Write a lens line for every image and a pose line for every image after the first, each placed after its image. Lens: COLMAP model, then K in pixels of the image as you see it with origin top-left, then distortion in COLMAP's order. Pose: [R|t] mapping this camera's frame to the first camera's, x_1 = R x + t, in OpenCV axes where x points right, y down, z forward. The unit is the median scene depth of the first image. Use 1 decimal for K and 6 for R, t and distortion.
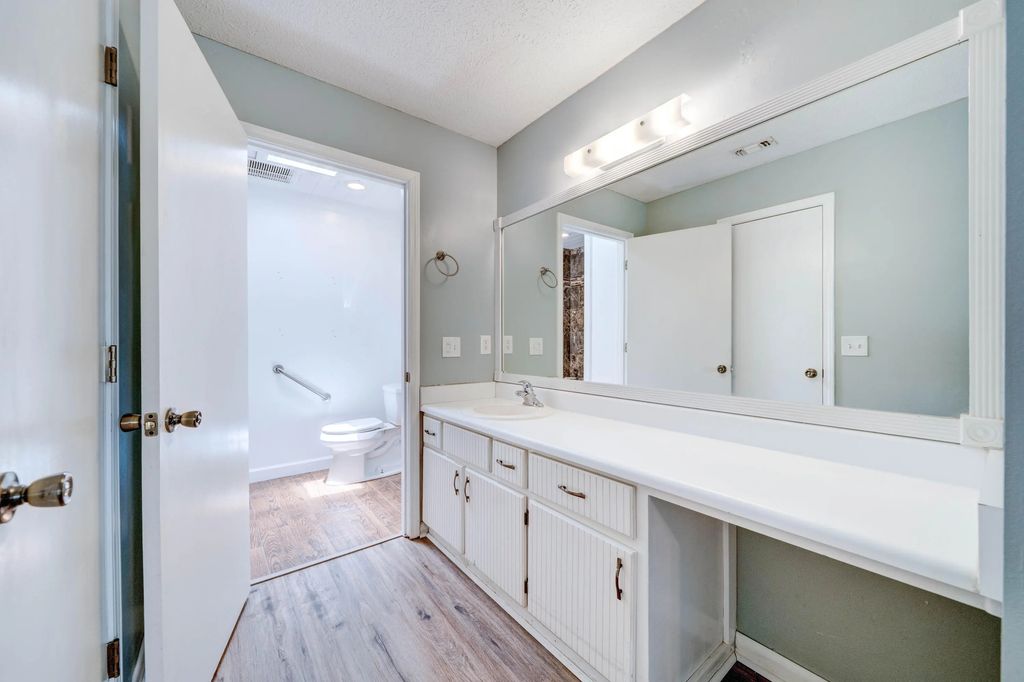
lens RADIAL K [[401.8, 0, 511.3], [0, 401.8, 343.6], [0, 0, 1]] dist [-0.002242, -0.000051]
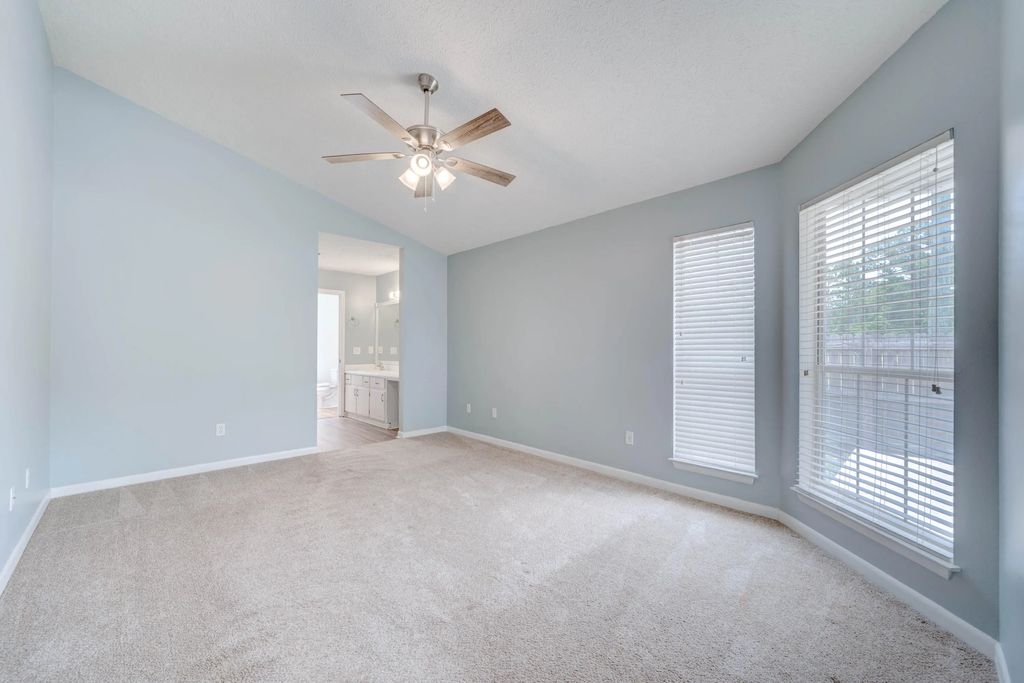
lens RADIAL K [[401.8, 0, 512.8], [0, 401.8, 343.8], [0, 0, 1]] dist [-0.002242, -0.000051]
pose [[0.991993, 0.003865, 0.126235, 0.604556], [-0.002445, 0.999932, -0.011400, -0.011397], [-0.126270, 0.011000, 0.991935, -2.007758]]
